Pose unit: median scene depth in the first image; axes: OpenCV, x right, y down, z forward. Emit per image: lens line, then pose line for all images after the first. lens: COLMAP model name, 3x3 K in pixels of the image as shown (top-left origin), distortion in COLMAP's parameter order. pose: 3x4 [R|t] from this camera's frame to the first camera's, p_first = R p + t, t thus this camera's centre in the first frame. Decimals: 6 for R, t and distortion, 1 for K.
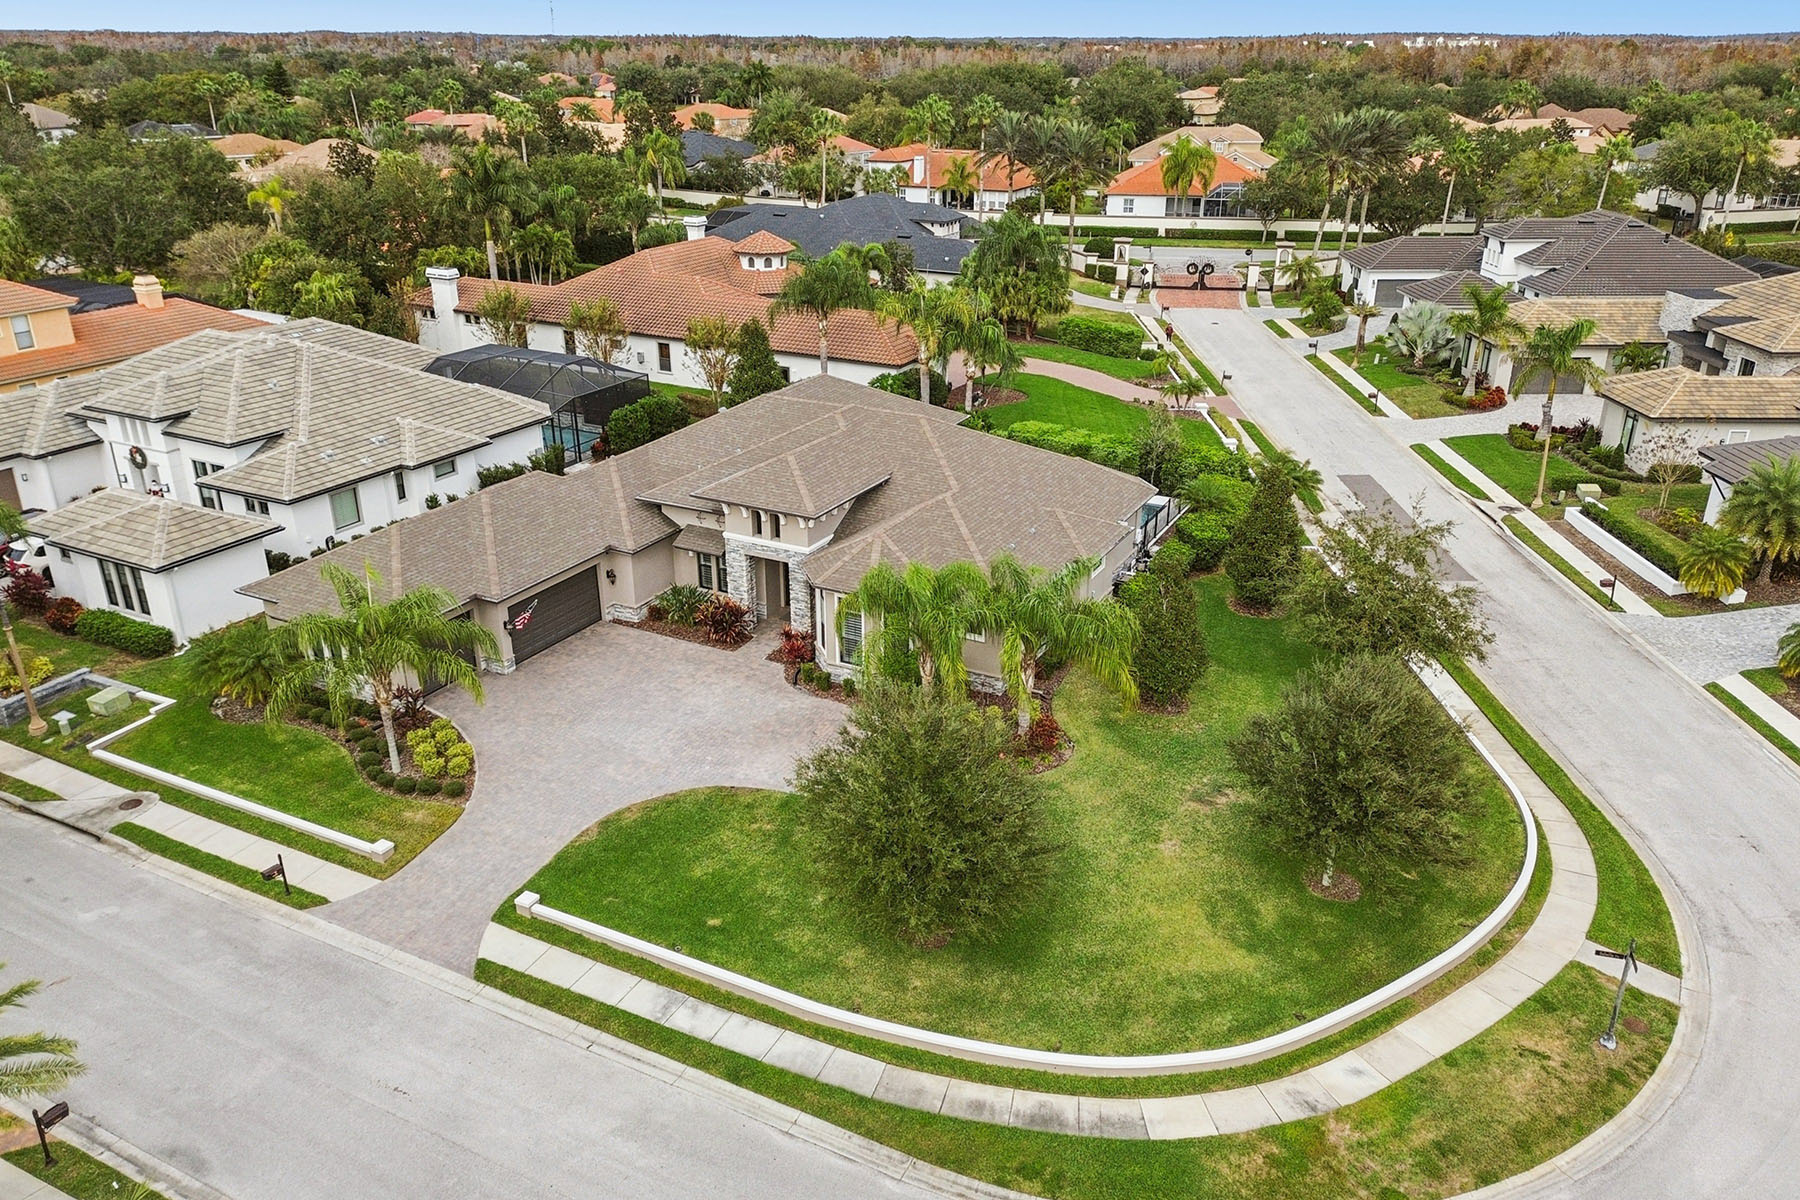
lens RADIAL K [[1332.1, 0, 905.3], [0, 1332.1, 597.3], [0, 0, 1]] dist [0.076711, -0.079377]
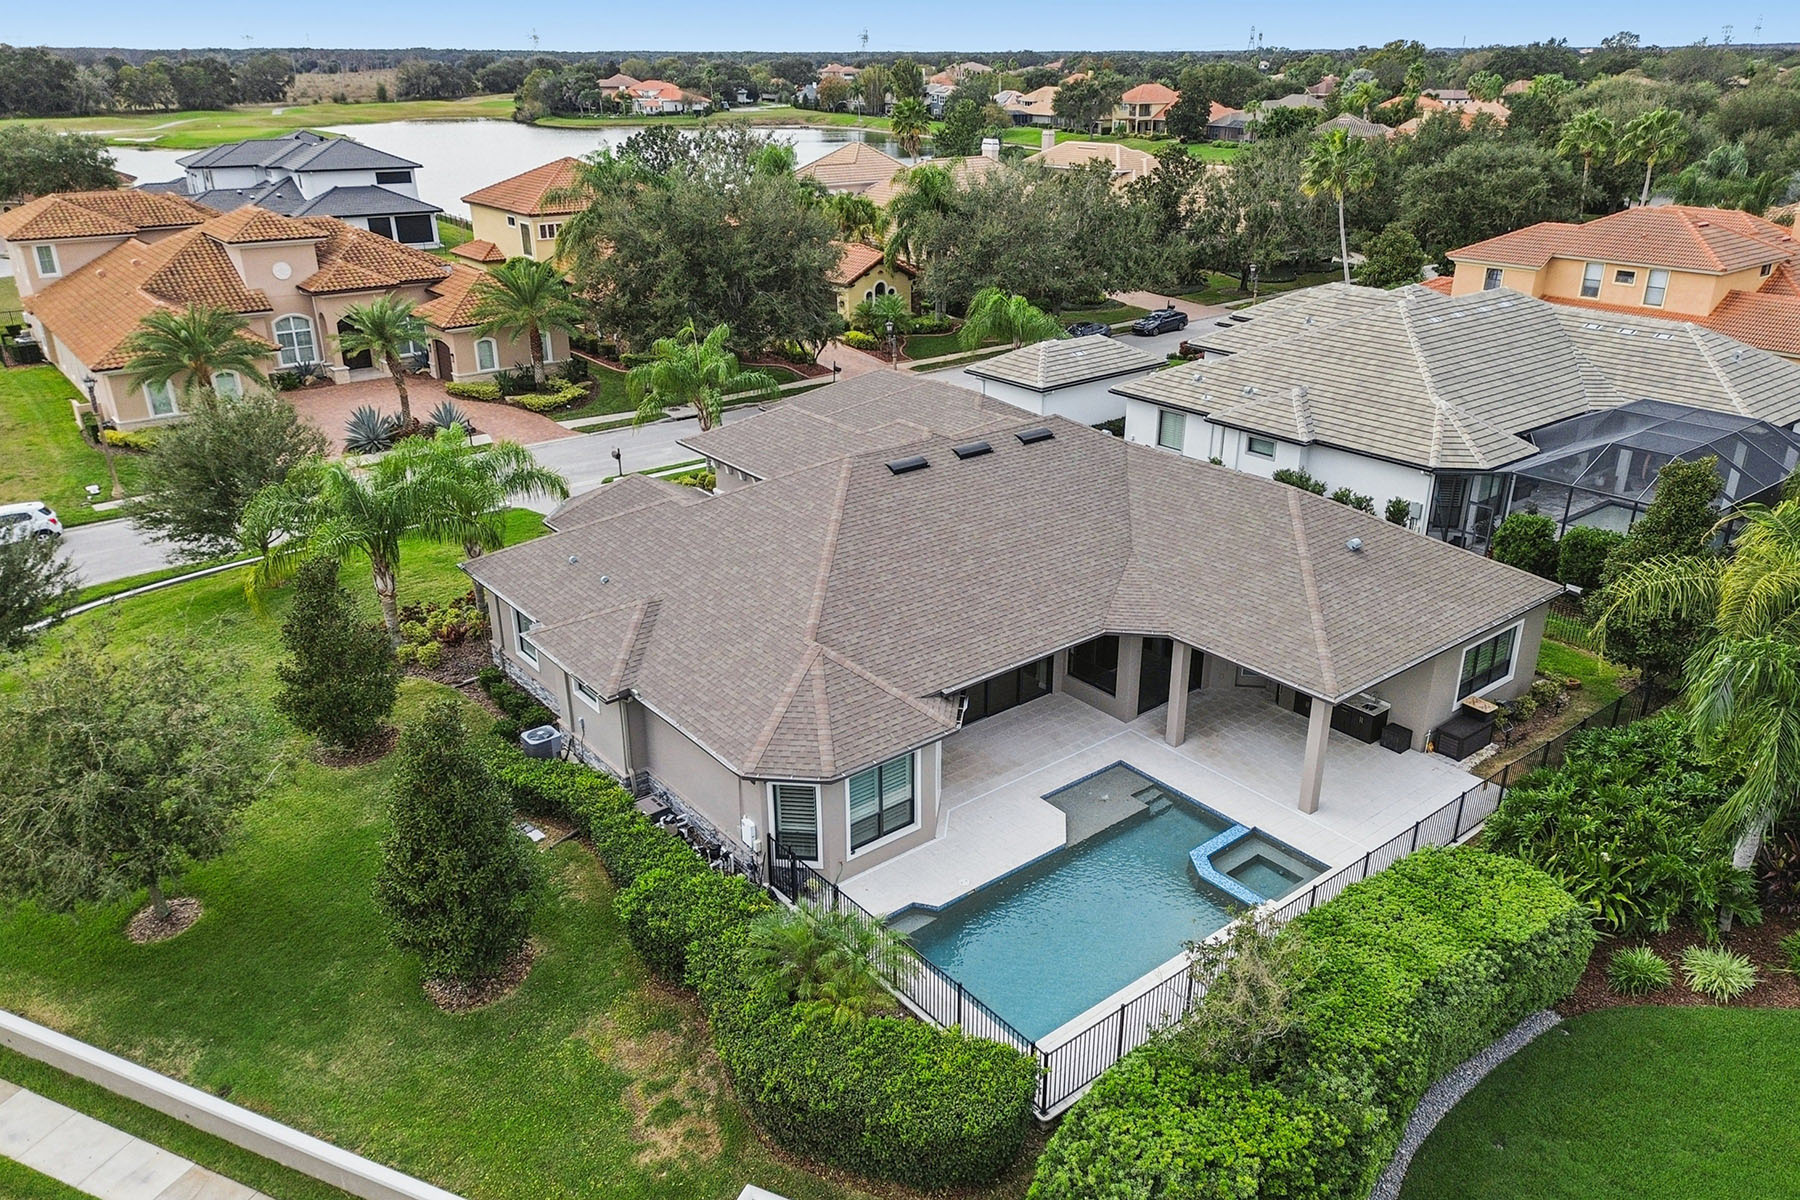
lens RADIAL K [[1288.5, 0, 900.0], [0, 1288.5, 600.0], [0, 0, 1]] dist [0.065420, -0.058240]
pose [[-0.406120, 0.349665, -0.844275, 0.602208], [-0.347397, 0.795456, 0.496553, -0.428199], [0.845211, 0.494959, -0.201579, 1.240699]]
